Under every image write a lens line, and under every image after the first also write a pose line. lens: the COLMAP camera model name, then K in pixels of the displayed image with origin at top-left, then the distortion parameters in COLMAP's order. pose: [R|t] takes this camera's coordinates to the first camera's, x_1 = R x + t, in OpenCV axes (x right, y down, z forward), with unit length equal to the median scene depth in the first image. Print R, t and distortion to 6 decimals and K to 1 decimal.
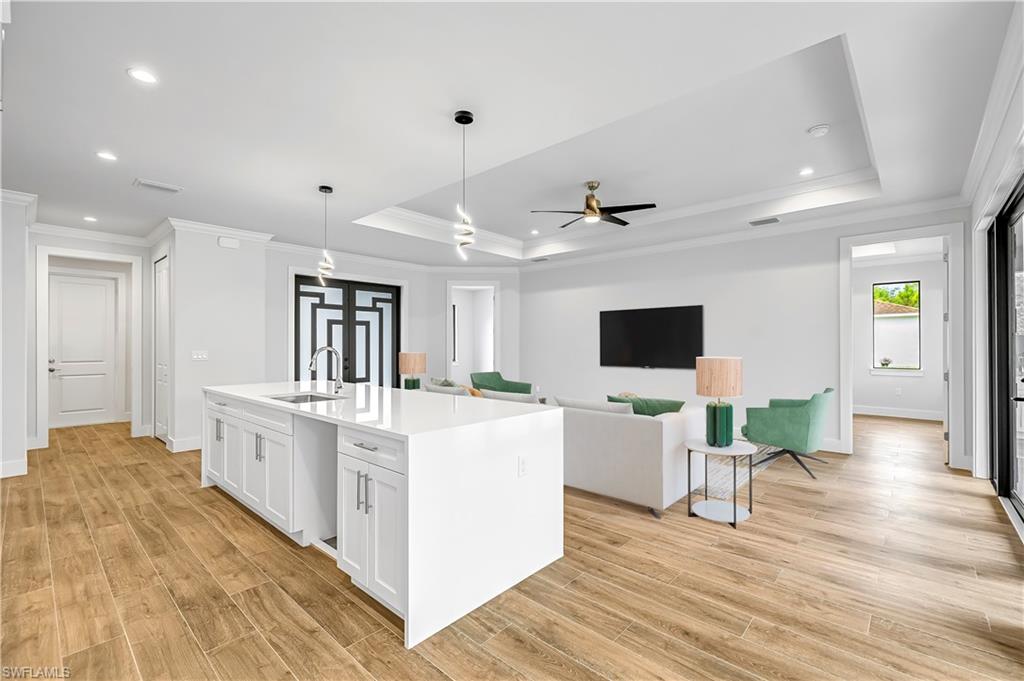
lens RADIAL K [[443.5, 0, 496.7], [0, 443.5, 339.8], [0, 0, 1]] dist [0.002845, 0.000004]
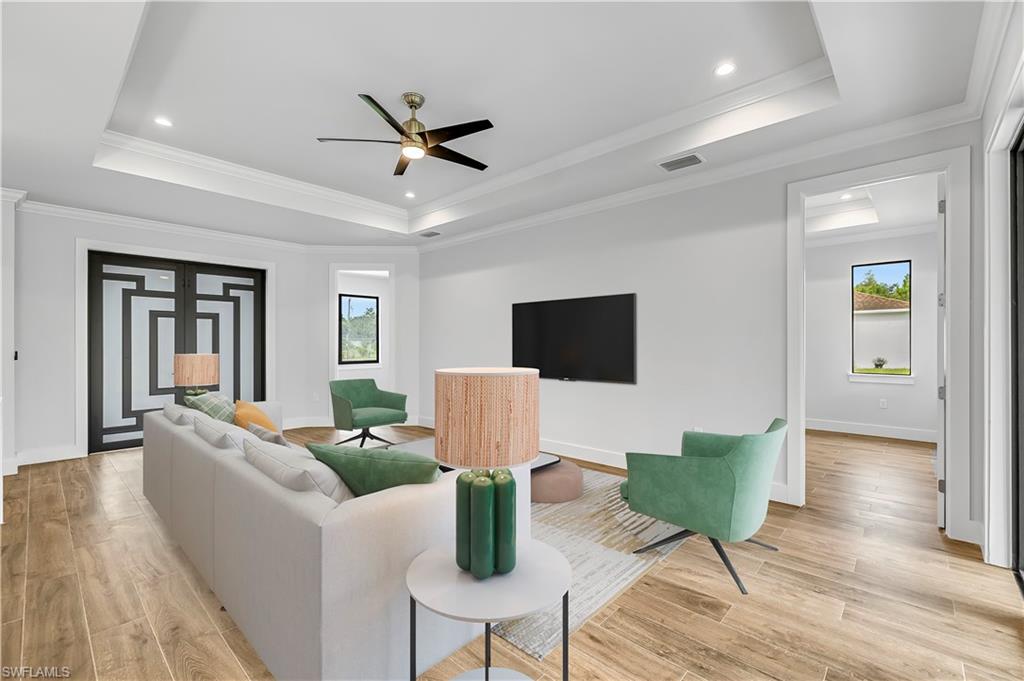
lens RADIAL K [[440.3, 0, 512.0], [0, 440.3, 340.5], [0, 0, 1]] dist [-0.000860, 0.000213]
pose [[0.999933, -0.000327, 0.011551, 0.238914], [0.000281, 0.999992, 0.004057, 0.003013], [-0.011552, -0.004053, 0.999925, 0.232450]]
